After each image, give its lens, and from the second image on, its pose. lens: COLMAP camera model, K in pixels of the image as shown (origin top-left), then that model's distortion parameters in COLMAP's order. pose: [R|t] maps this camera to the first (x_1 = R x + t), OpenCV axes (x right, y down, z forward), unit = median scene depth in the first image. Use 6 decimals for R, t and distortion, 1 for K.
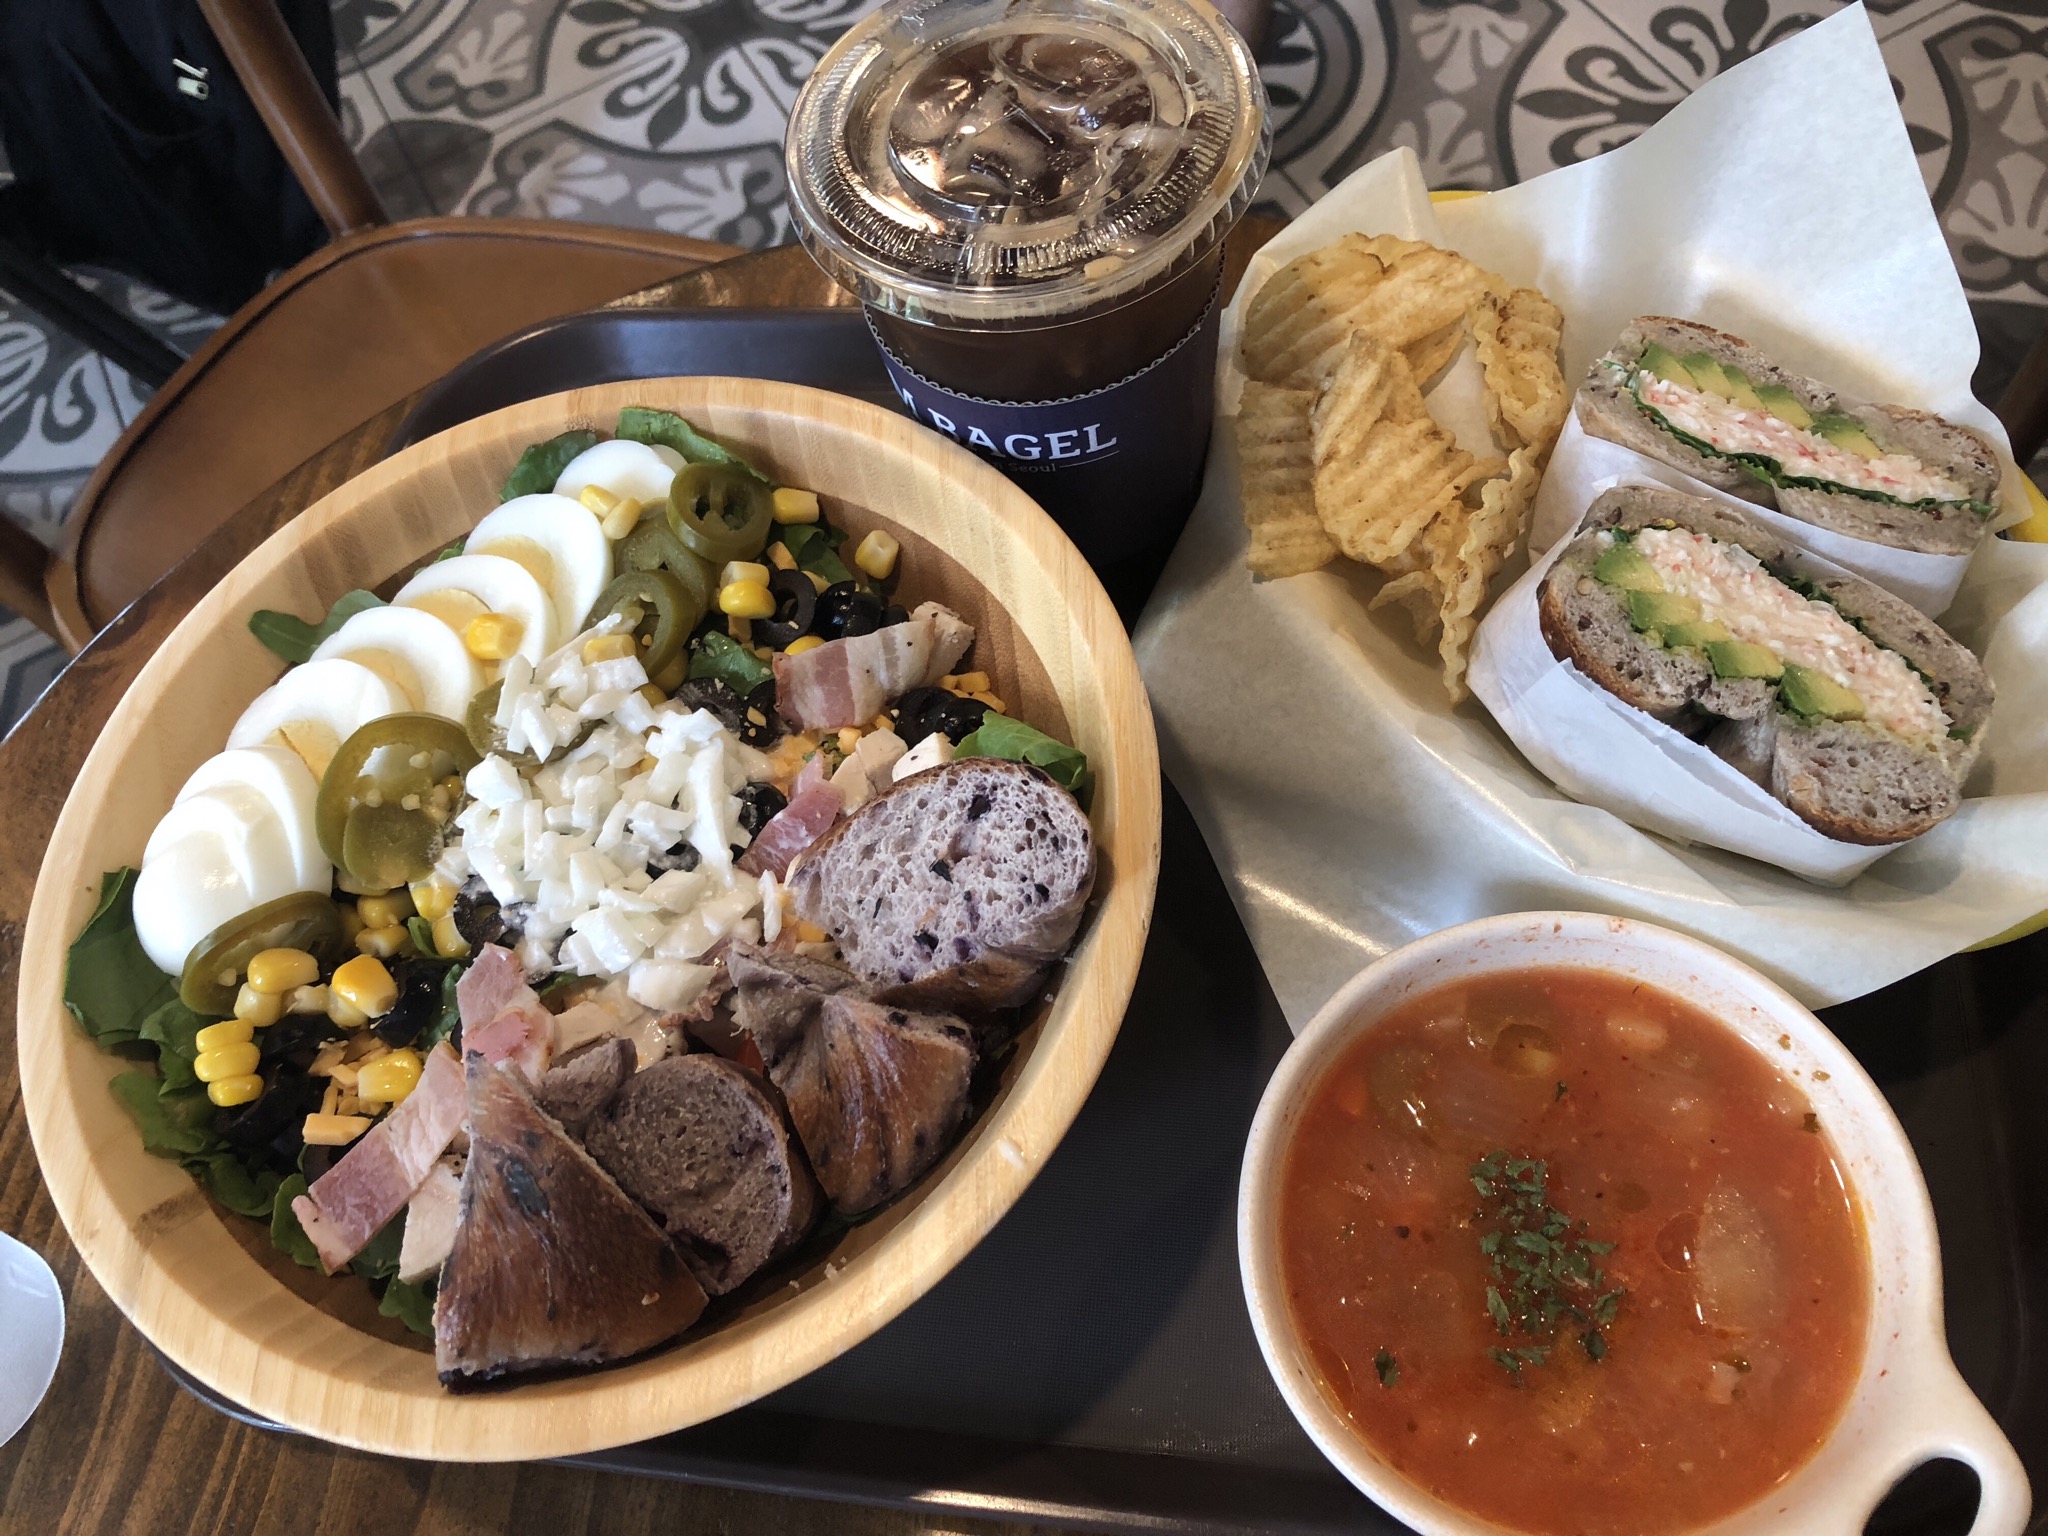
lens RADIAL K [[1760.9, 0, 1028.2], [0, 1760.9, 766.7], [0, 0, 1]] dist [-0.010376, -0.005107]
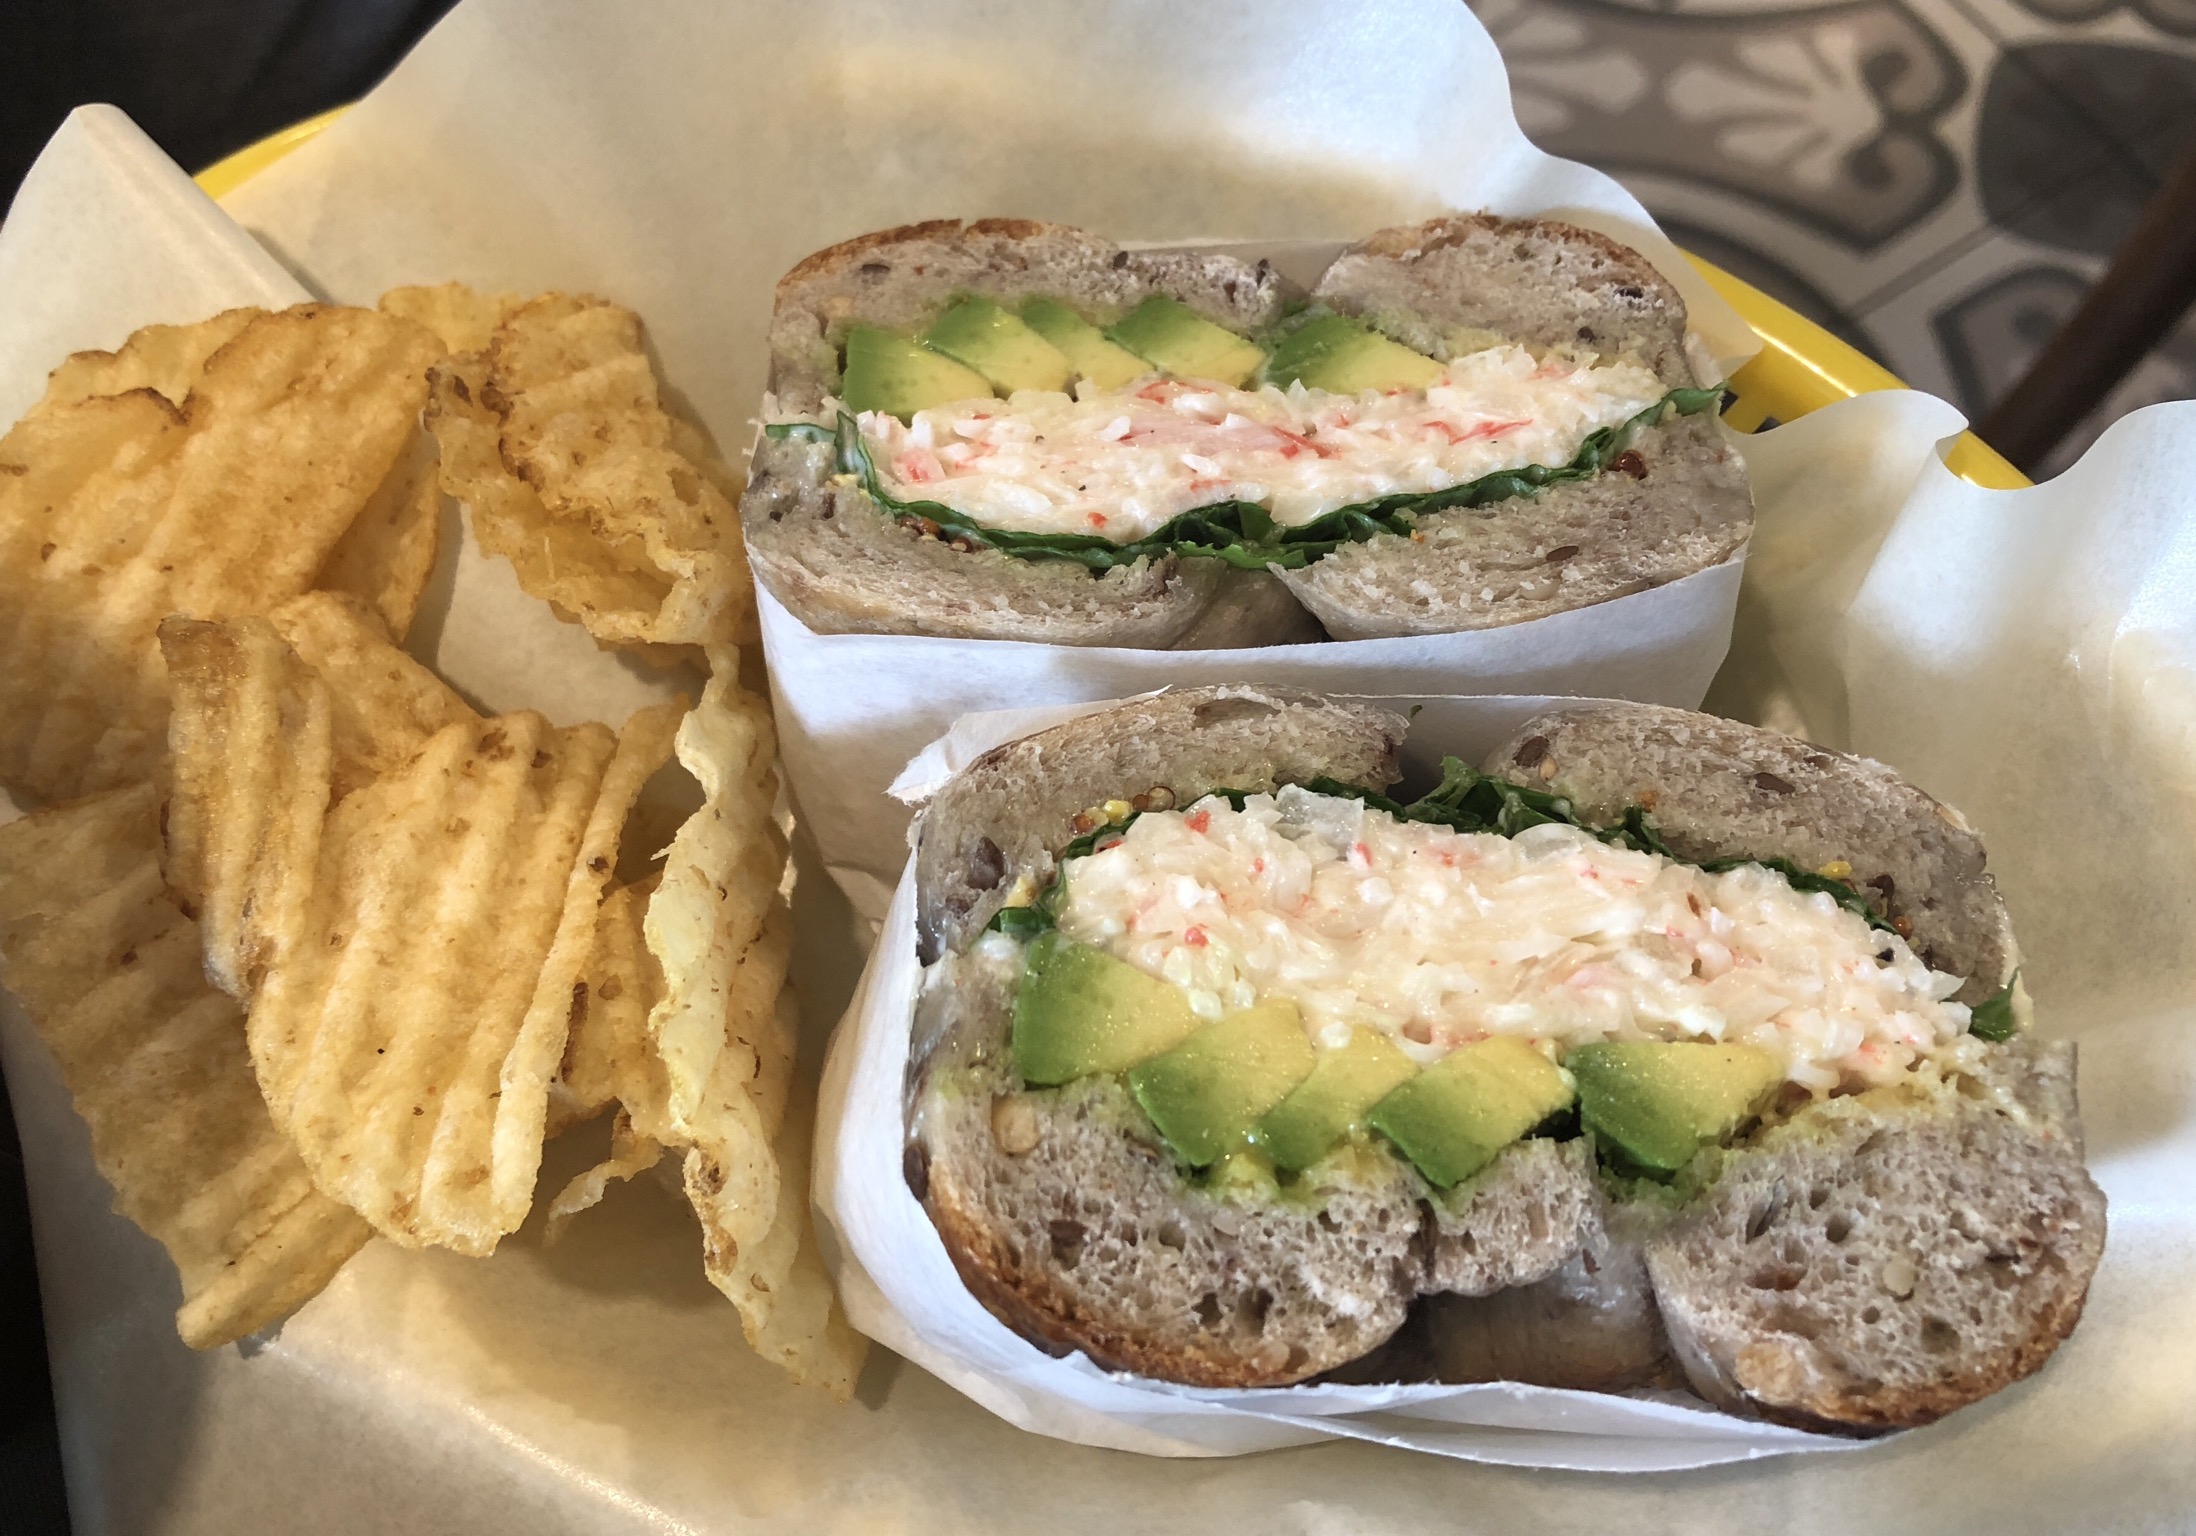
lens RADIAL K [[2135.5, 0, 1093.3], [0, 2135.5, 768.9], [0, 0, 1]] dist [-0.026361, 0.000000]
pose [[0.829261, -0.485224, 0.277281, 0.233720], [0.468515, 0.874076, 0.128393, -0.204749], [-0.304664, 0.023439, 0.952171, 0.554291]]
